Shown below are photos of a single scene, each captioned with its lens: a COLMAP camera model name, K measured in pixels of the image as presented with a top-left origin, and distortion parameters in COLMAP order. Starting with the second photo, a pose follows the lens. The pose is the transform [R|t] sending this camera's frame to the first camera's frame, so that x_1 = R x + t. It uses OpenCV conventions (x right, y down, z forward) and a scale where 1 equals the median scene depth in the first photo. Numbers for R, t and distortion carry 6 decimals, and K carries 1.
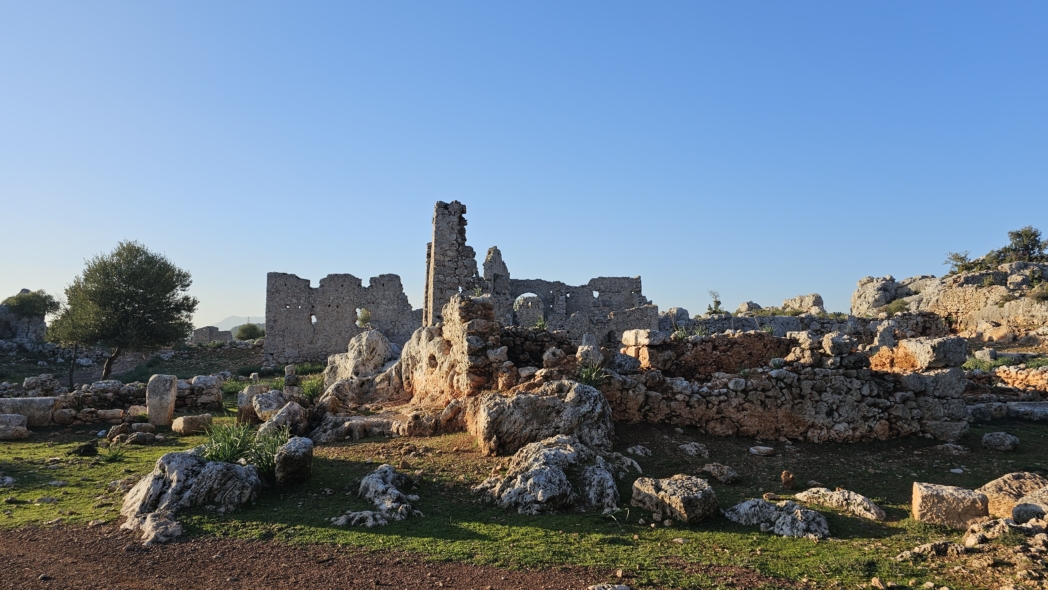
lens RADIAL K [[693.0, 0, 524.0], [0, 693.0, 295.0], [0, 0, 1]] dist [0.102743, -0.095968]
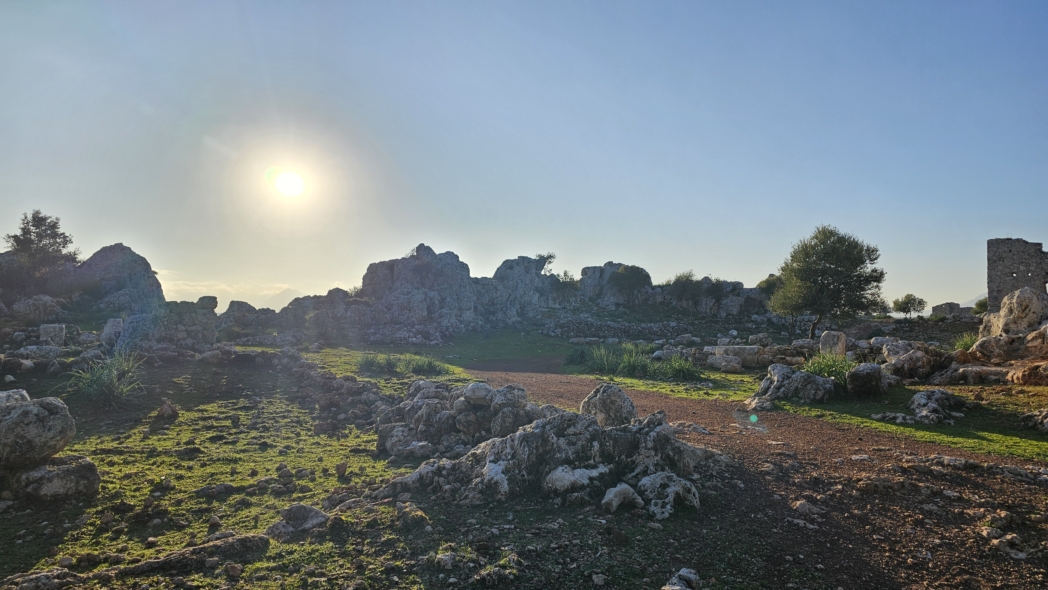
lens RADIAL K [[693.0, 0, 524.0], [0, 693.0, 295.0], [0, 0, 1]] dist [0.102743, -0.095968]
pose [[0.563917, -0.037766, -0.824967, 0.127341], [0.061695, 0.998089, -0.003519, 0.013395], [0.823524, -0.048911, 0.565169, -0.082635]]
